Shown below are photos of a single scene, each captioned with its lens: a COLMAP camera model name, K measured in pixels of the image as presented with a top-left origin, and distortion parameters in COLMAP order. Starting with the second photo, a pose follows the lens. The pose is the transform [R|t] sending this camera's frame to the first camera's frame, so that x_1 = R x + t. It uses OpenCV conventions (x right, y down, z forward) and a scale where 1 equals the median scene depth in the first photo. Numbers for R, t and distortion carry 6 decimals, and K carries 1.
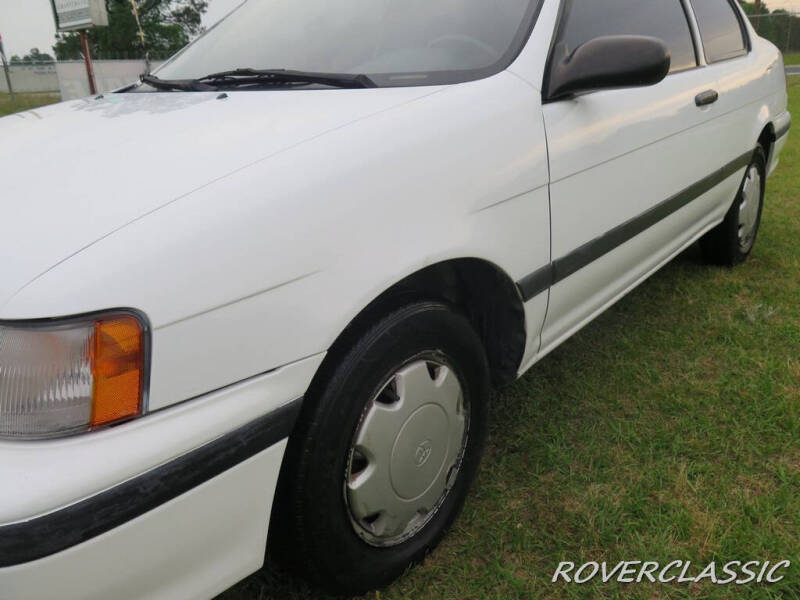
lens RADIAL K [[660.3, 0, 400.0], [0, 660.3, 300.0], [0, 0, 1]] dist [-0.014008, -0.005097]
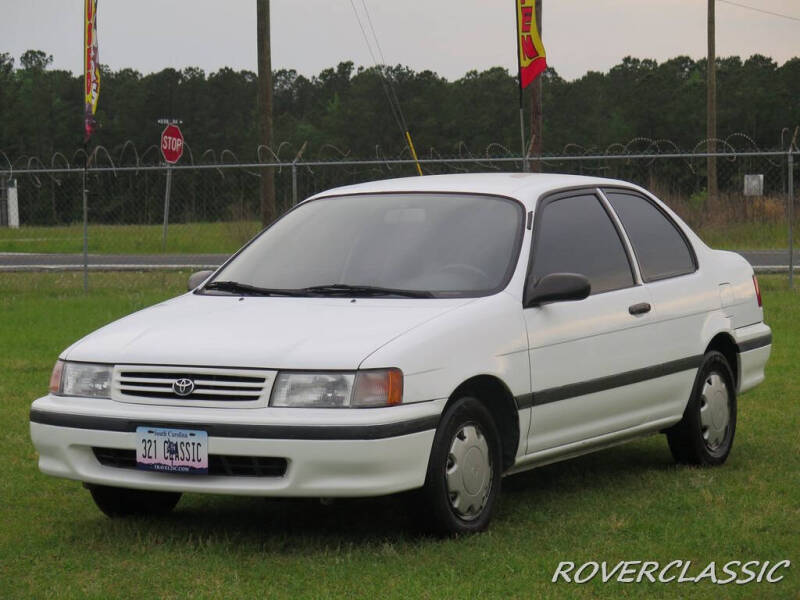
lens RADIAL K [[2352.5, 0, 400.0], [0, 2352.5, 300.0], [0, 0, 1]] dist [0.056484, 0.210002]
pose [[0.984166, 0.022460, 0.175819, -1.332655], [0.030821, 0.955142, -0.294539, 1.673084], [-0.174548, 0.295295, 0.939326, -5.339654]]
